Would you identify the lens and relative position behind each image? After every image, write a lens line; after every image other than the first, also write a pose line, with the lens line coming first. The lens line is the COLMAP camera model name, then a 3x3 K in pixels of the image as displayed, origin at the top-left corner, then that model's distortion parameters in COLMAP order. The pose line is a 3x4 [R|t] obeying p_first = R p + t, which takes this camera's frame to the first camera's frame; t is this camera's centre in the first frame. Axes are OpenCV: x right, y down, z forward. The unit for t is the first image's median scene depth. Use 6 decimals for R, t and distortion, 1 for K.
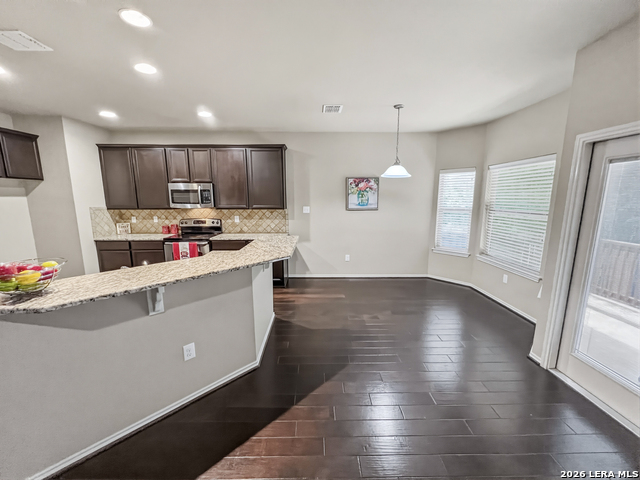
lens RADIAL K [[257.6, 0, 319.6], [0, 257.6, 239.5], [0, 0, 1]] dist [-0.000839, -0.000182]
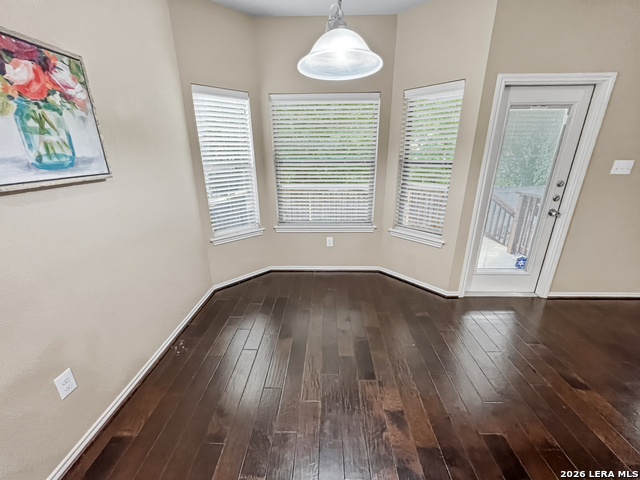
lens RADIAL K [[257.6, 0, 319.6], [0, 257.6, 239.5], [0, 0, 1]] dist [-0.000839, -0.000182]
pose [[0.041059, -0.322304, 0.945745, -0.081265], [0.169348, 0.935093, 0.311322, -0.106347], [-0.984701, 0.147378, 0.092975, 0.772887]]
